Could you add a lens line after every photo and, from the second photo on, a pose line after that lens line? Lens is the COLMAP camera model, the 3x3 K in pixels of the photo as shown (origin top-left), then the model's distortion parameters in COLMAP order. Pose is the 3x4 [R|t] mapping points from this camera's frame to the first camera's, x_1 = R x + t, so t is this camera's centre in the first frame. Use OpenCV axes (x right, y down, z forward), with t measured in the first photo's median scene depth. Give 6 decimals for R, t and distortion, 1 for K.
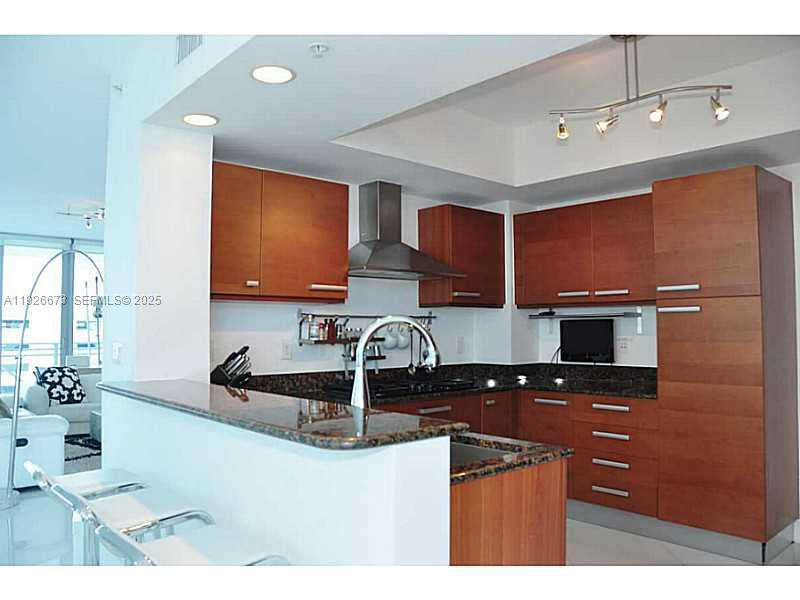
lens RADIAL K [[630.4, 0, 400.0], [0, 630.4, 300.0], [0, 0, 1]] dist [-0.172554, 0.155038]
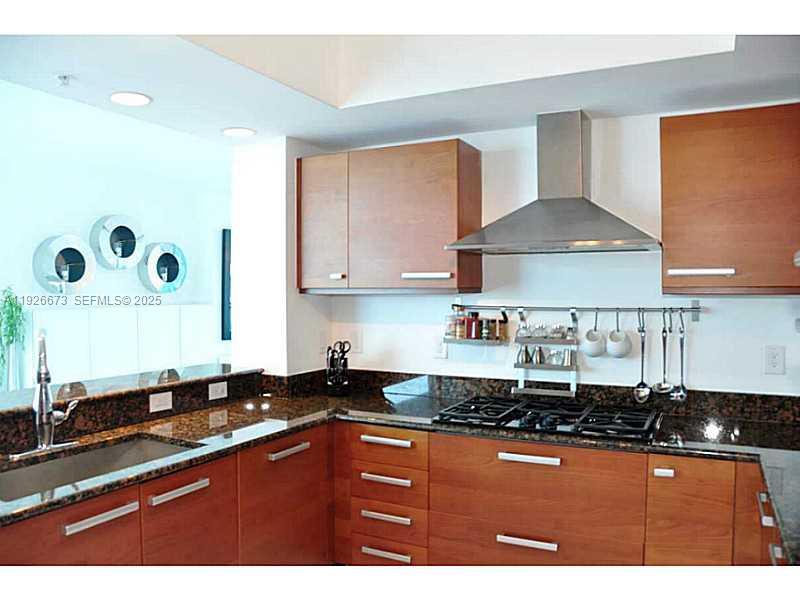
lens RADIAL K [[630.4, 0, 400.0], [0, 630.4, 300.0], [0, 0, 1]] dist [-0.172554, 0.155038]
pose [[0.369497, -0.005534, -0.929215, 0.539015], [0.028552, 0.999578, 0.005400, 0.006863], [0.928793, -0.028527, 0.369499, 0.565087]]
